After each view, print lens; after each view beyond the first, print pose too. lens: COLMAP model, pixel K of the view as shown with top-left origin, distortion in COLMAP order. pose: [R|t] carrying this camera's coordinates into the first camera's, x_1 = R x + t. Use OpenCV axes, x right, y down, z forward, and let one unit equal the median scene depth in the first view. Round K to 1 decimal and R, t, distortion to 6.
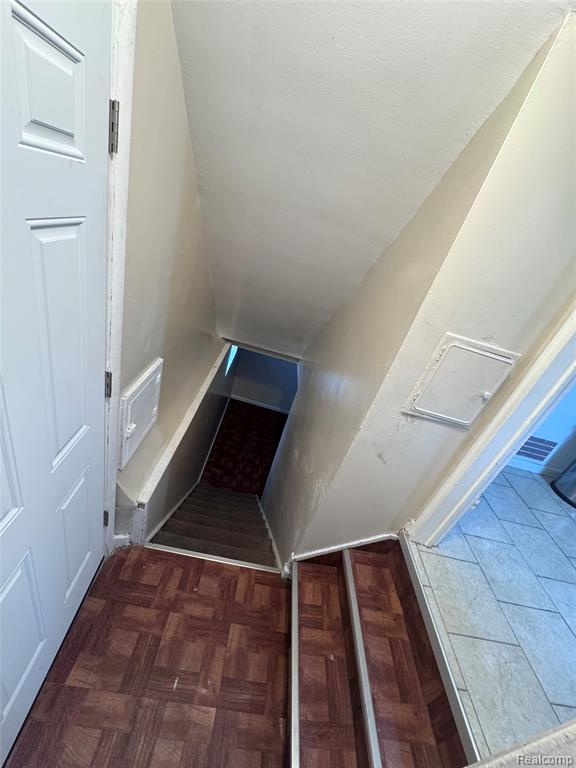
lens RADIAL K [[307.3, 0, 289.0], [0, 307.3, 385.1], [0, 0, 1]] dist [-0.002218, 0.000368]
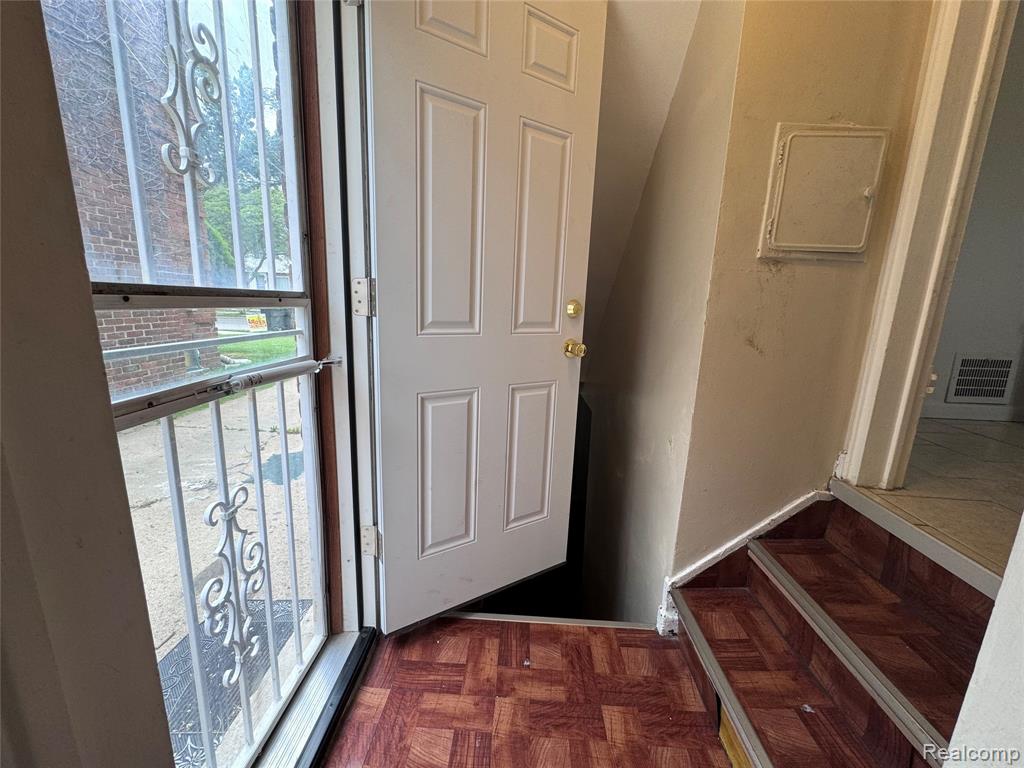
lens RADIAL K [[409.7, 0, 512.8], [0, 409.7, 384.0], [0, 0, 1]] dist [-0.002218, 0.000368]
pose [[0.968295, -0.242265, -0.060924, -0.160771], [0.212610, 0.927268, -0.308173, 0.429477], [0.131152, 0.285449, 0.949378, 0.086623]]
